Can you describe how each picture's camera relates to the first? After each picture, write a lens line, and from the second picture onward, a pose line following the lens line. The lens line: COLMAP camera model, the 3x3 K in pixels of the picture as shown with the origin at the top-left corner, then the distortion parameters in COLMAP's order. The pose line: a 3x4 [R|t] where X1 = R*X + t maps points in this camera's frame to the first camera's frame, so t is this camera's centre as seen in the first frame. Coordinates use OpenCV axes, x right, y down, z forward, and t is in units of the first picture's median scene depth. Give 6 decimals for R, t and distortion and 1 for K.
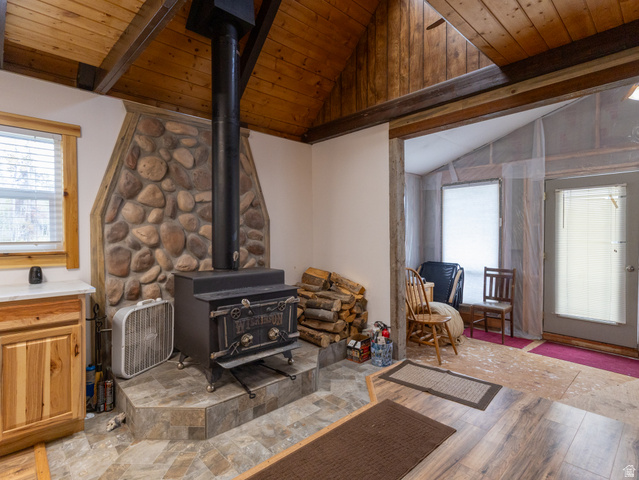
lens RADIAL K [[333.4, 0, 314.2], [0, 333.4, 239.4], [0, 0, 1]] dist [-0.005947, 0.005144]
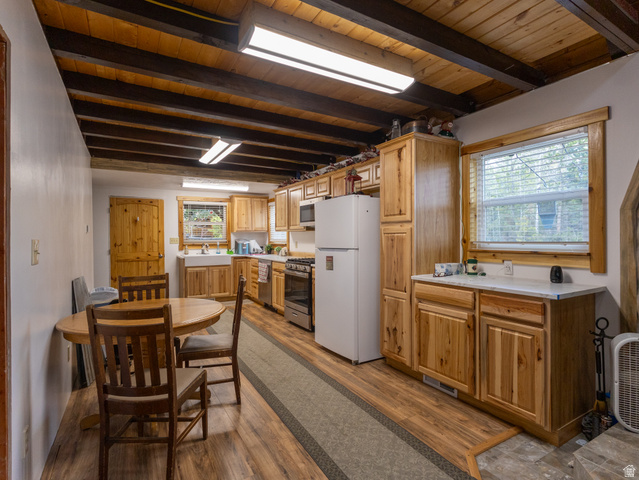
lens RADIAL K [[333.4, 0, 317.1], [0, 333.4, 239.9], [0, 0, 1]] dist [-0.005947, 0.005144]
pose [[-0.215017, 0.014564, -0.976502, 0.350751], [-0.004999, 0.999859, 0.016013, -0.012137], [0.976597, 0.008325, -0.214914, 0.557384]]
